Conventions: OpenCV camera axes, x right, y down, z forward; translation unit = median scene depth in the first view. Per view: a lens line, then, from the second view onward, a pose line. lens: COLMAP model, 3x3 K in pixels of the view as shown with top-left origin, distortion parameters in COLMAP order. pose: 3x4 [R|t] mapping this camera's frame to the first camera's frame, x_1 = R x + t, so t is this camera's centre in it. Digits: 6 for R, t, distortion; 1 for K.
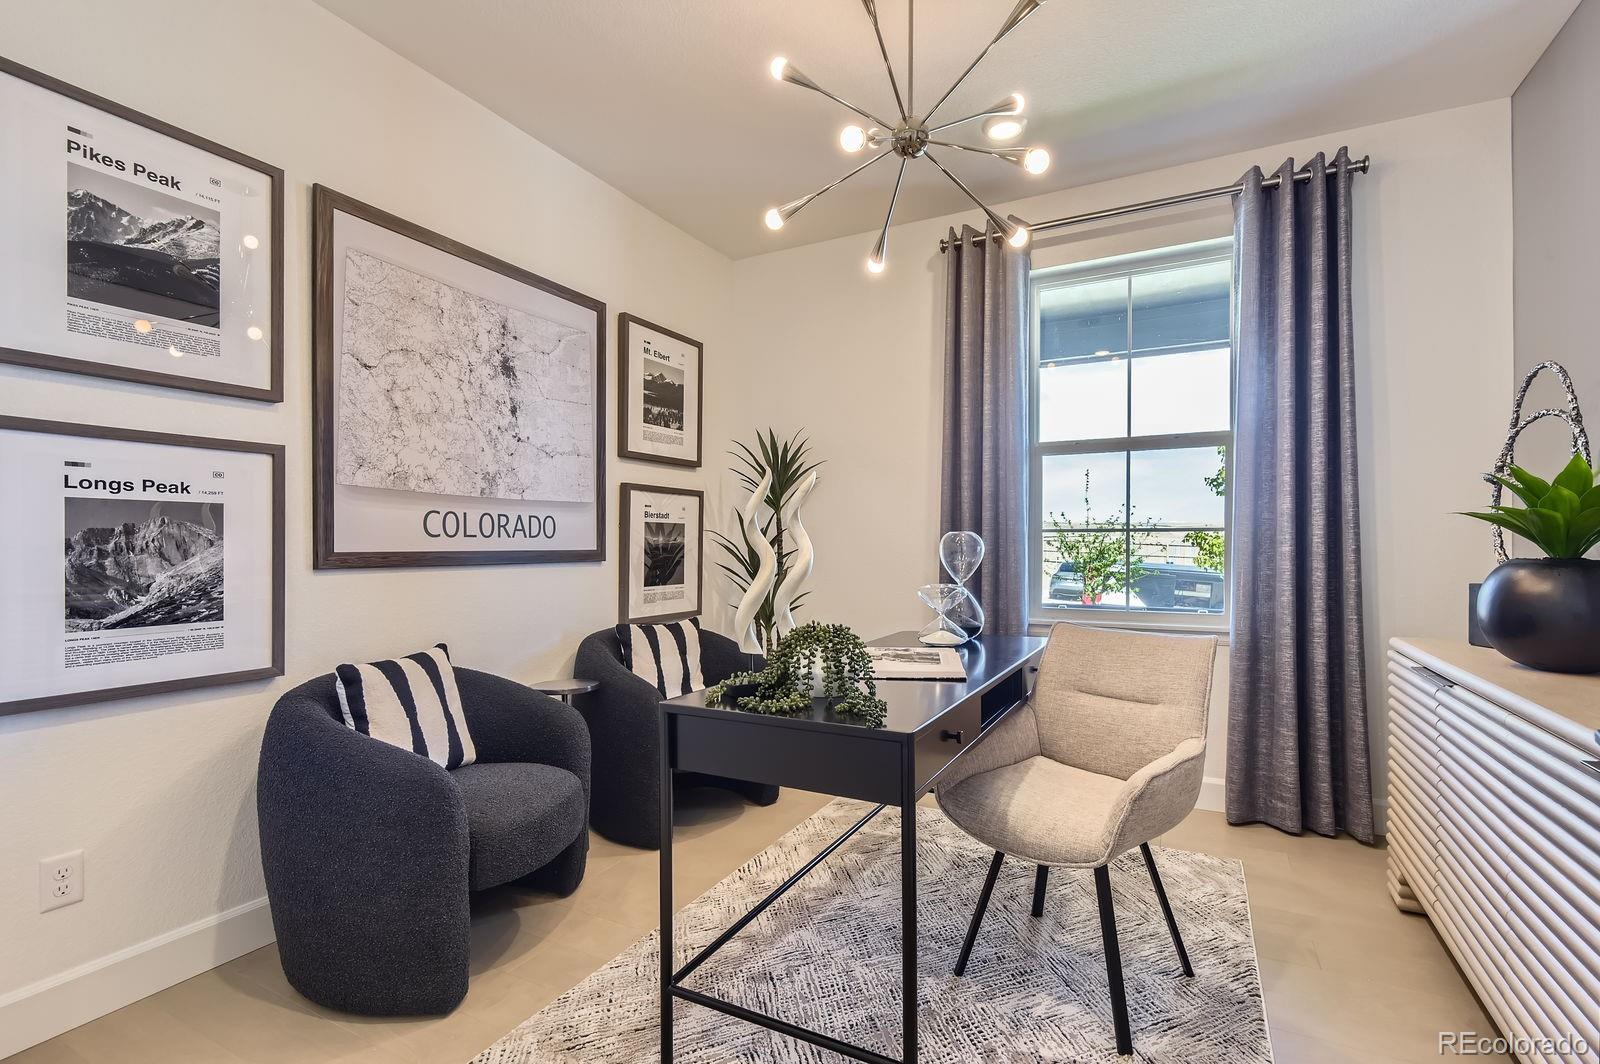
lens RADIAL K [[742.9, 0, 803.8], [0, 742.9, 544.0], [0, 0, 1]] dist [0.006109, -0.007459]
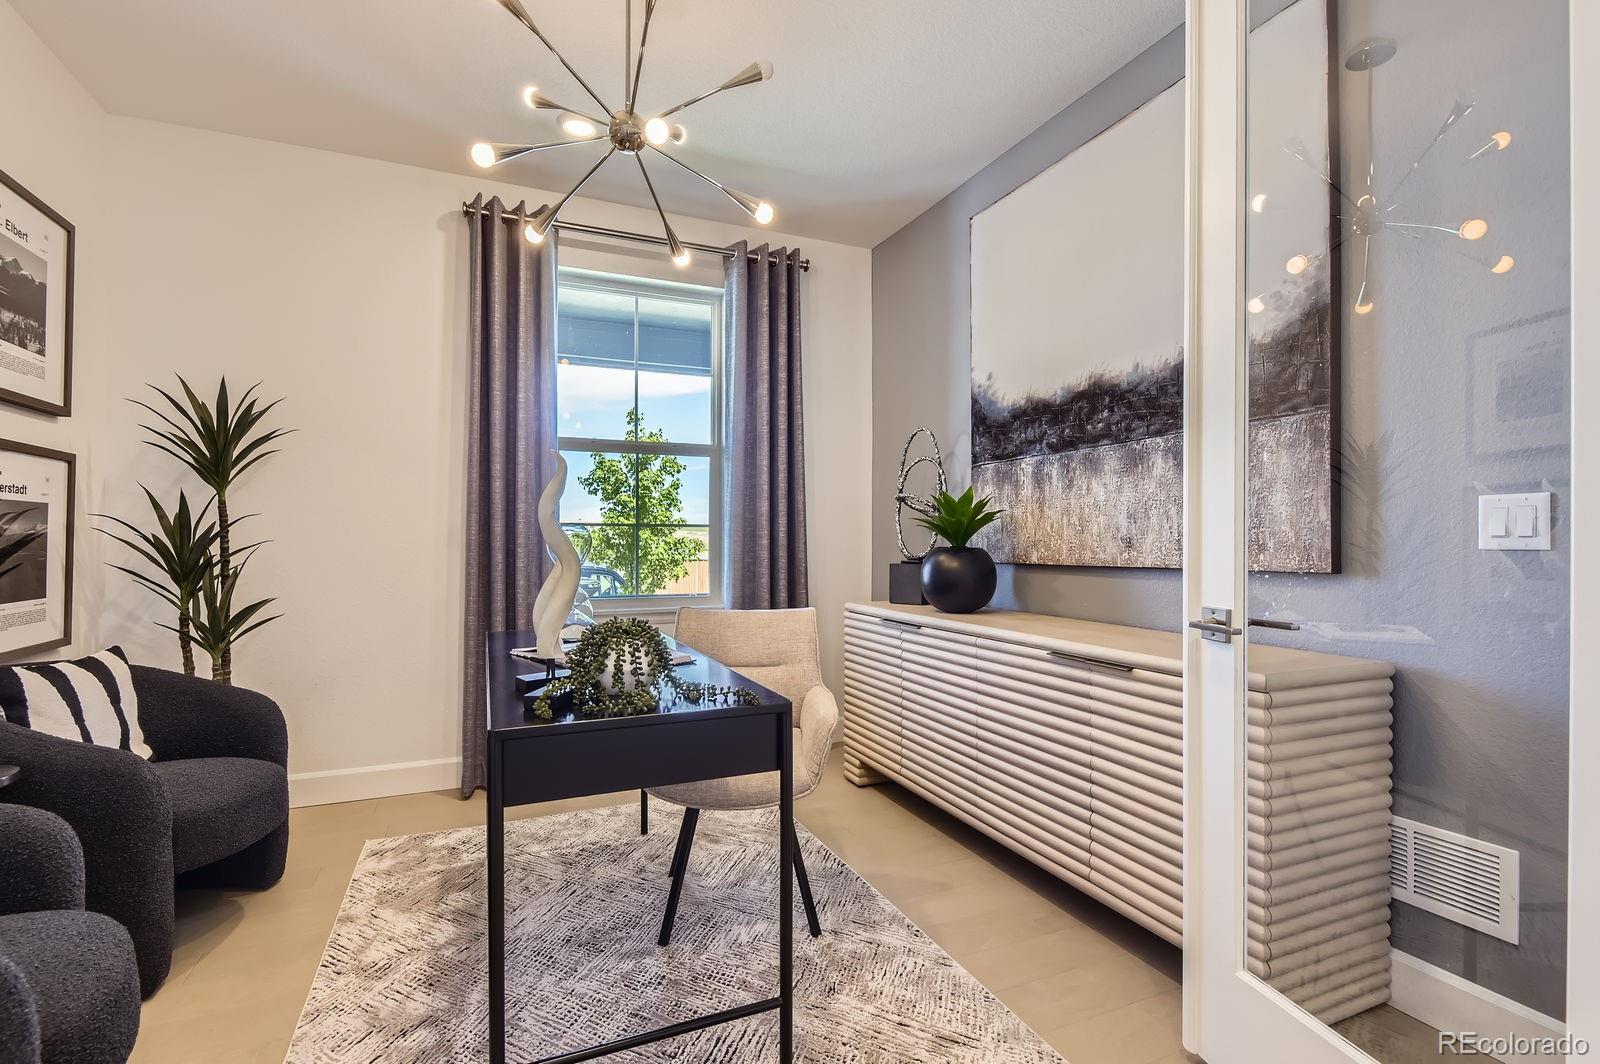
lens RADIAL K [[742.9, 0, 832.0], [0, 742.9, 534.6], [0, 0, 1]] dist [0.006109, -0.007459]
pose [[0.614626, 0.005888, 0.788797, -0.284410], [-0.003397, 0.999983, -0.004817, 0.000317], [-0.788812, 0.000281, 0.614635, 0.096384]]
